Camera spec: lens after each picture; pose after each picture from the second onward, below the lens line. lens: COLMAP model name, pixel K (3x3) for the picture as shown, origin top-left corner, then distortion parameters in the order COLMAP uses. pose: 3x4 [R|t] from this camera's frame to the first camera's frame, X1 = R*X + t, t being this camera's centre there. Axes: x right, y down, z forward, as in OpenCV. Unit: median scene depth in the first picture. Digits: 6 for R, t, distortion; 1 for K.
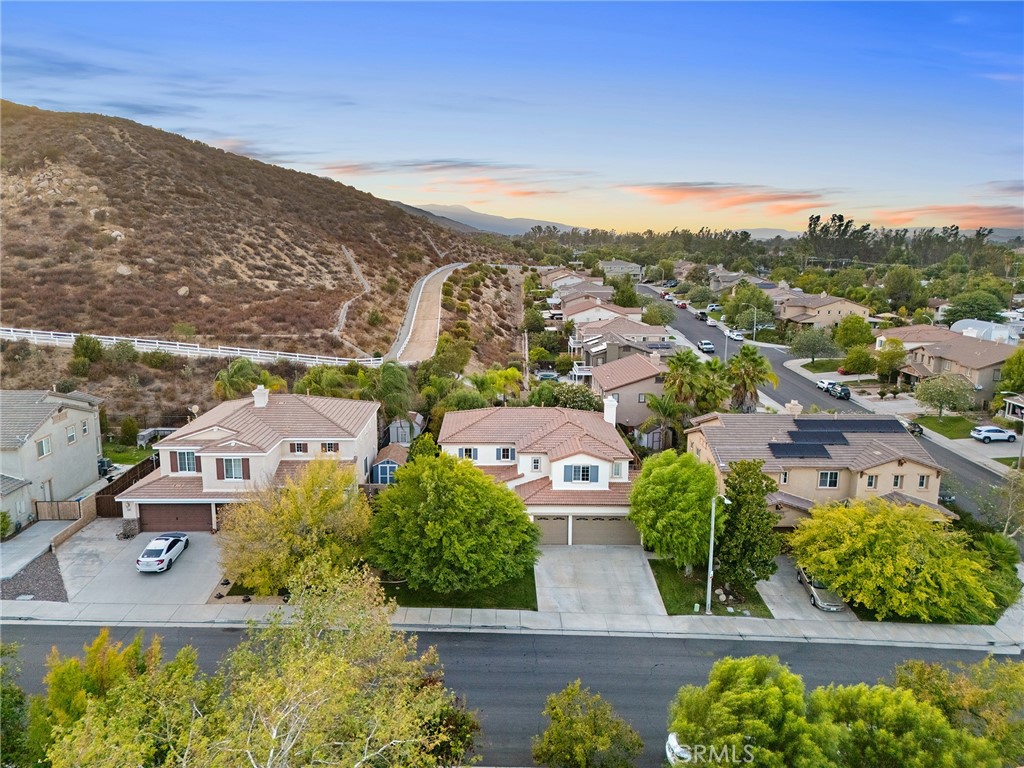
lens RADIAL K [[766.0, 0, 512.0], [0, 766.0, 384.0], [0, 0, 1]] dist [0.067145, -0.054747]
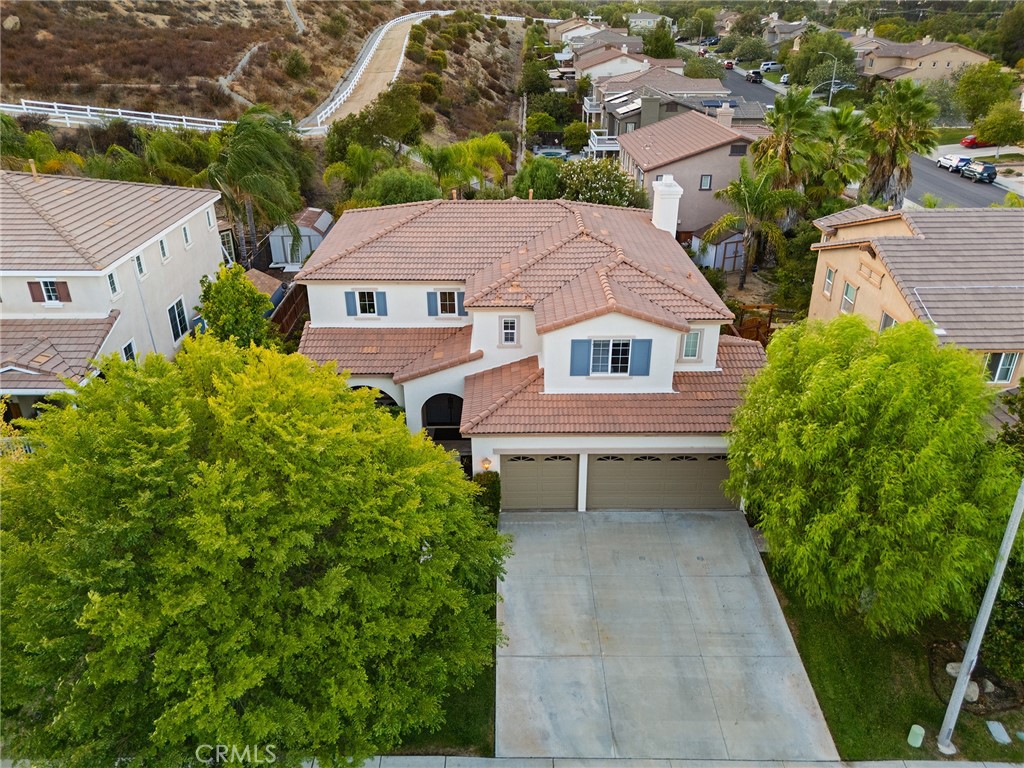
lens RADIAL K [[766.0, 0, 512.0], [0, 766.0, 384.0], [0, 0, 1]] dist [0.067145, -0.054747]
pose [[0.999914, -0.003253, -0.012680, 0.022303], [0.006439, 0.965574, 0.260050, 0.010500], [0.011397, -0.260109, 0.965512, 0.323156]]
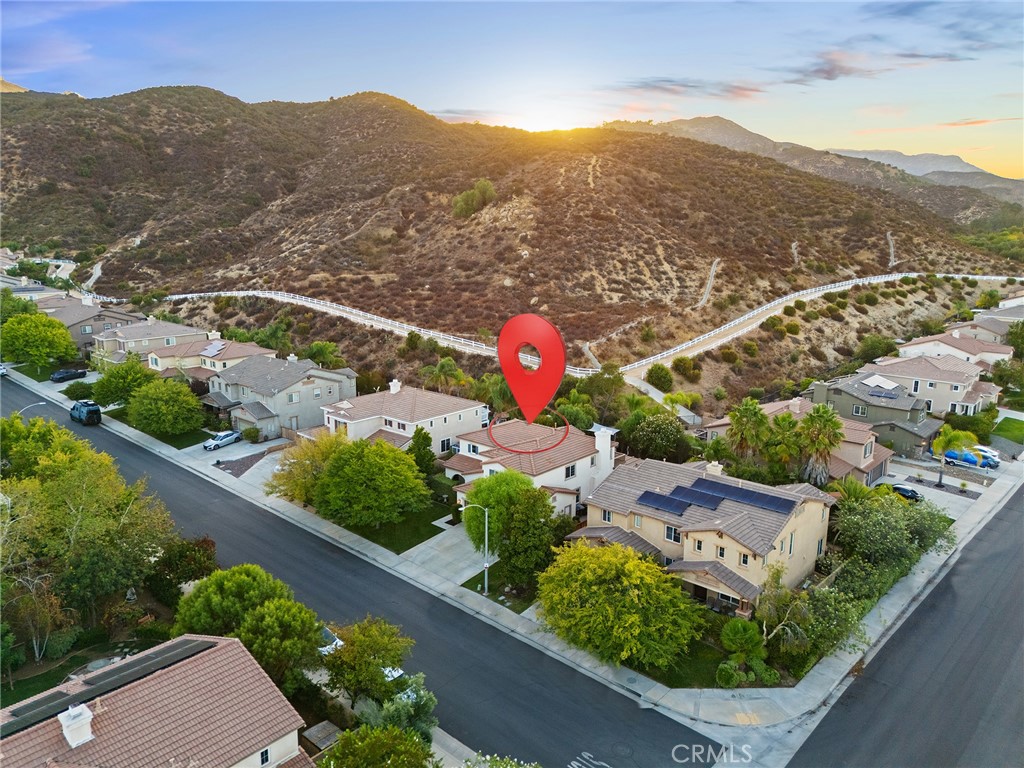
lens RADIAL K [[766.0, 0, 512.0], [0, 766.0, 384.0], [0, 0, 1]] dist [0.067145, -0.054747]
pose [[0.729570, 0.138629, -0.669709, 0.537351], [-0.126238, 0.989711, 0.067347, -0.075337], [0.672155, 0.035408, 0.739564, 0.017713]]
